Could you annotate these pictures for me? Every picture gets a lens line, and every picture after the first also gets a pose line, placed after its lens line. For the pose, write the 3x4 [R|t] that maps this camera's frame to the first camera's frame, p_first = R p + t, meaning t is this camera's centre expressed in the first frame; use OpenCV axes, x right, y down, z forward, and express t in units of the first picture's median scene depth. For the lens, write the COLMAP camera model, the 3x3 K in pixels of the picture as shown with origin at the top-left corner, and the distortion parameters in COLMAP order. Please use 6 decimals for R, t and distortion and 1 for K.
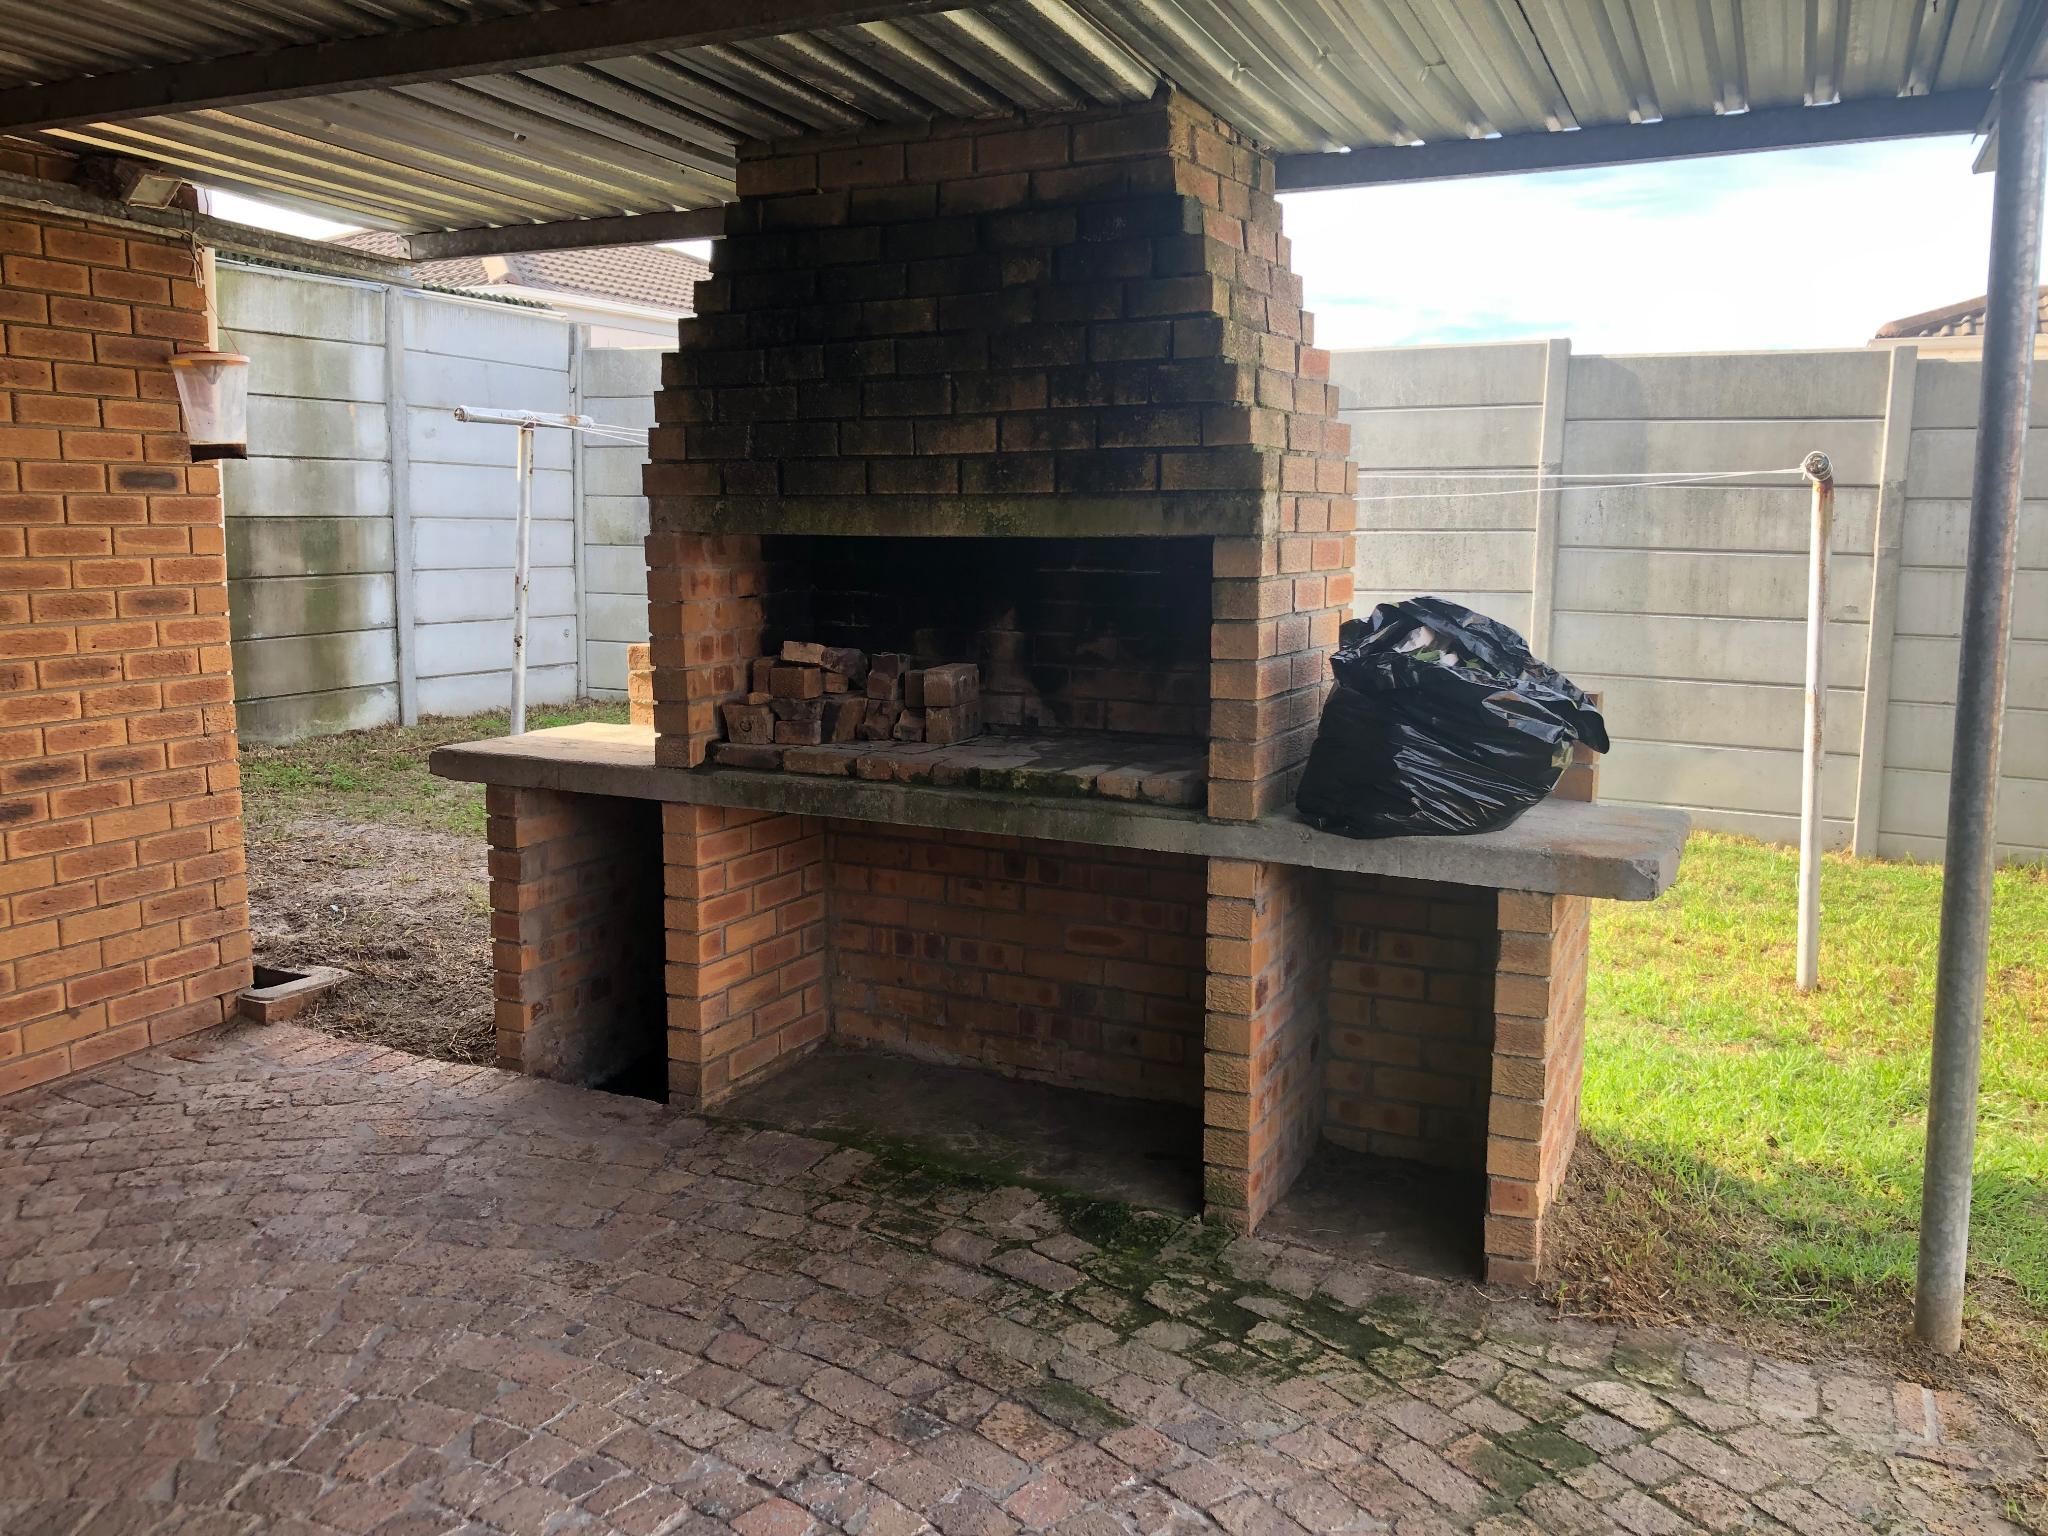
lens RADIAL K [[1674.8, 0, 1034.7], [0, 1674.8, 757.5], [0, 0, 1]] dist [0.034840, -0.048659]
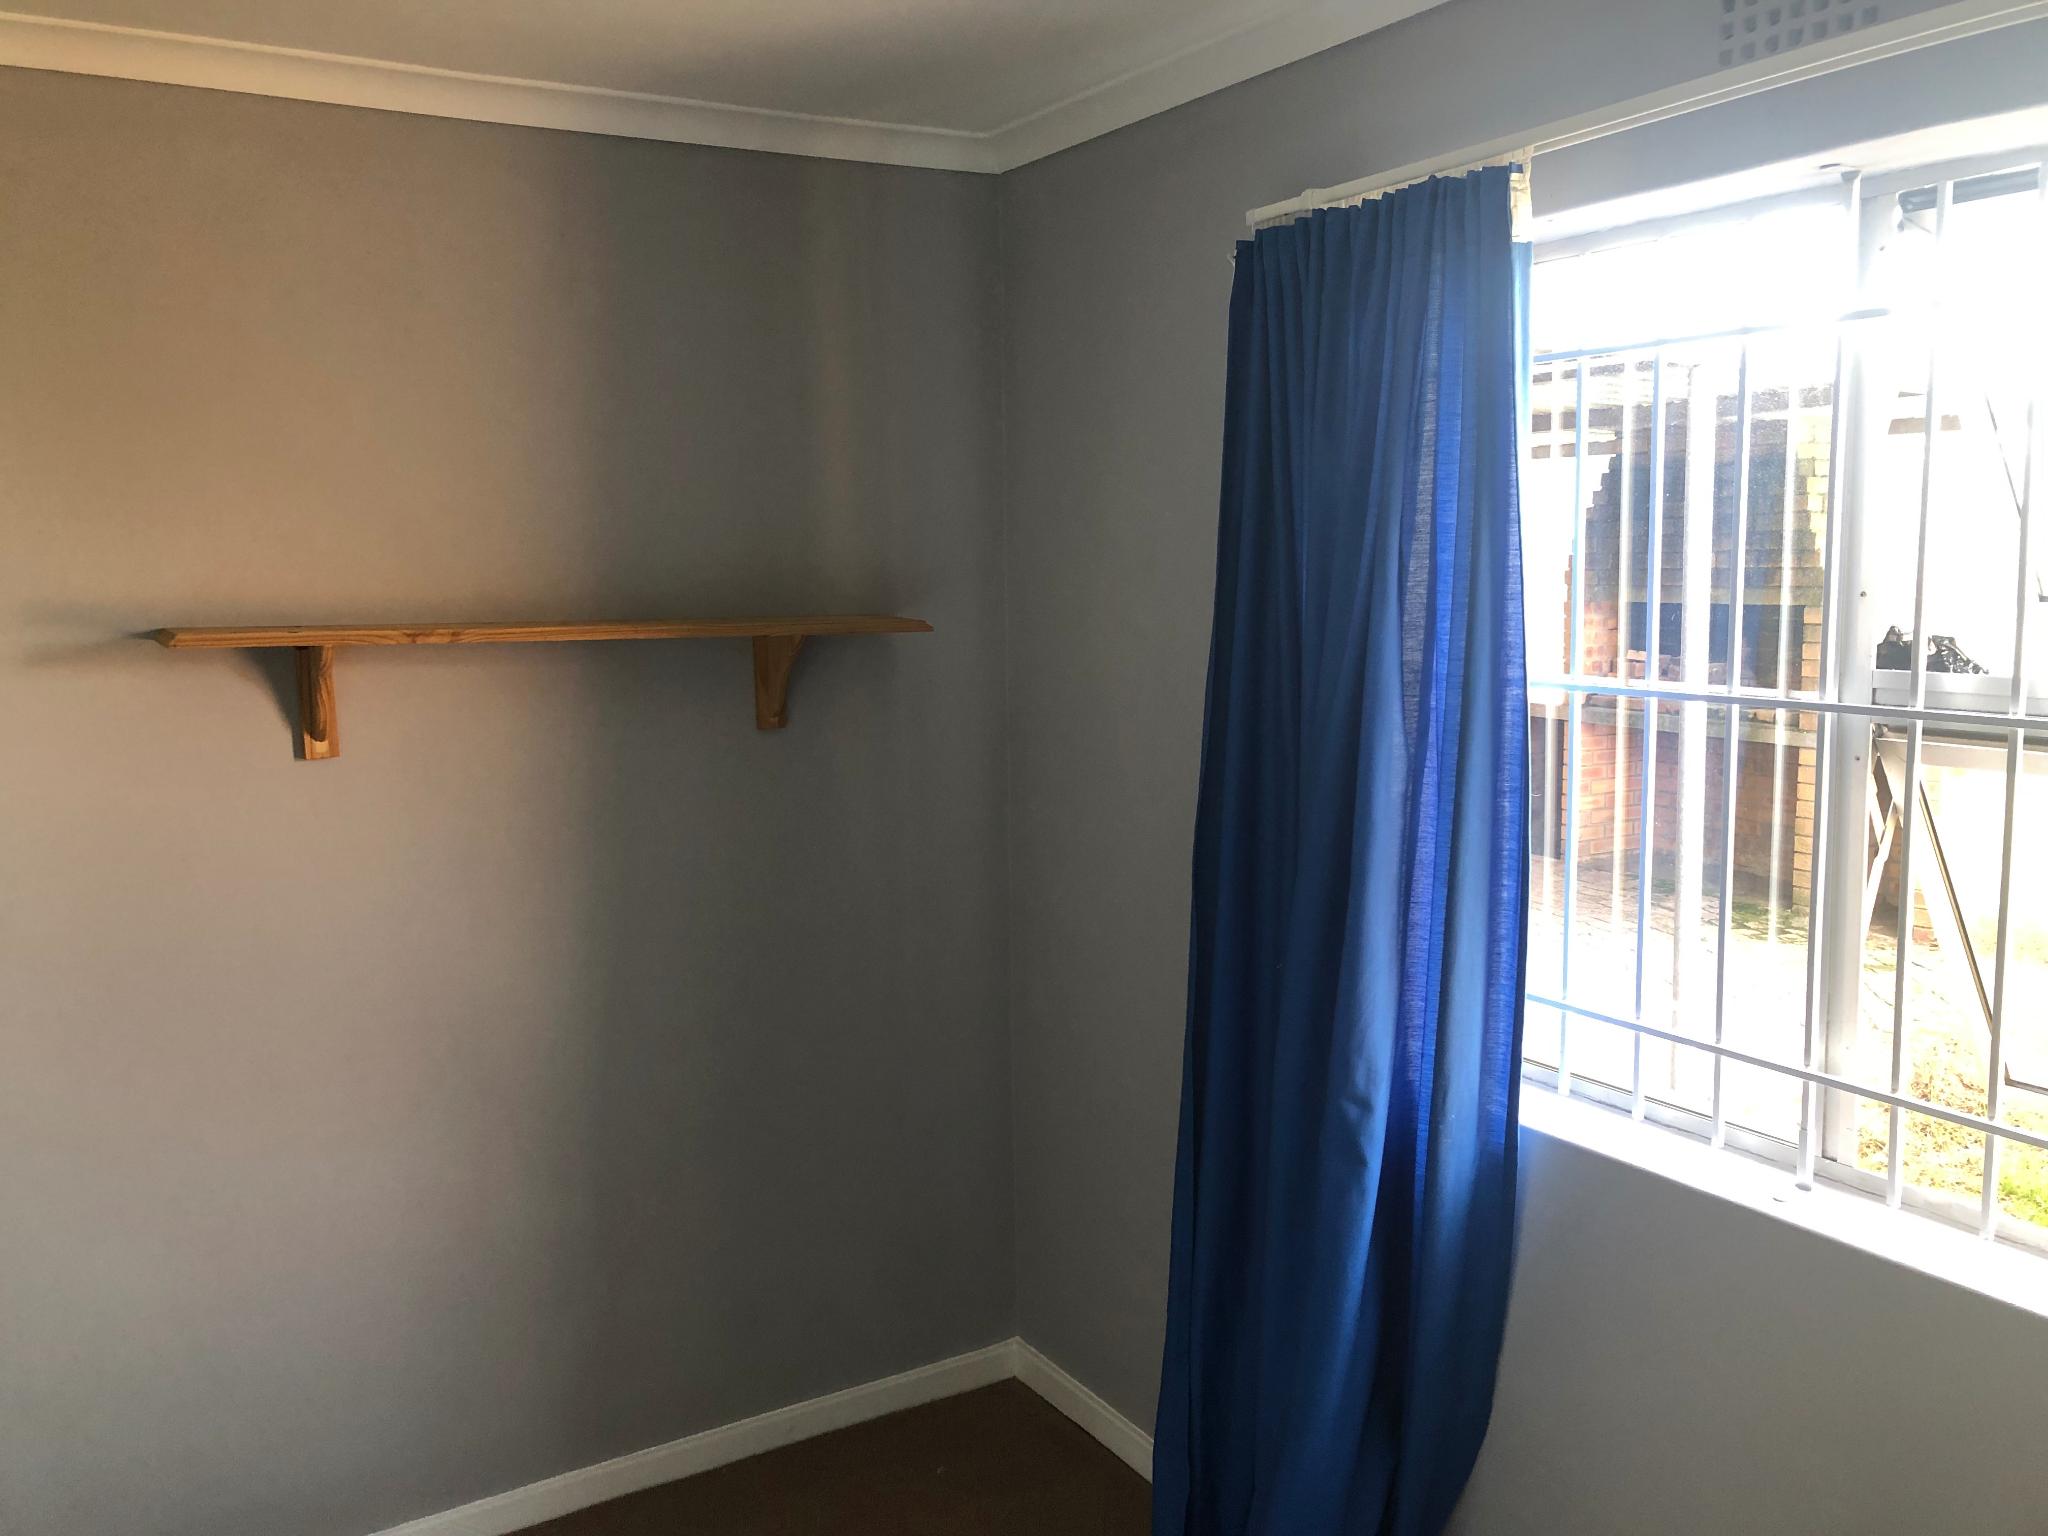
lens RADIAL K [[1674.8, 0, 1023.9], [0, 1674.8, 767.0], [0, 0, 1]] dist [0.034840, -0.048659]
pose [[0.844711, 0.059415, -0.531915, 0.358599], [-0.059585, 0.998081, 0.016862, 0.092103], [0.531896, 0.017450, 0.846630, -1.259614]]
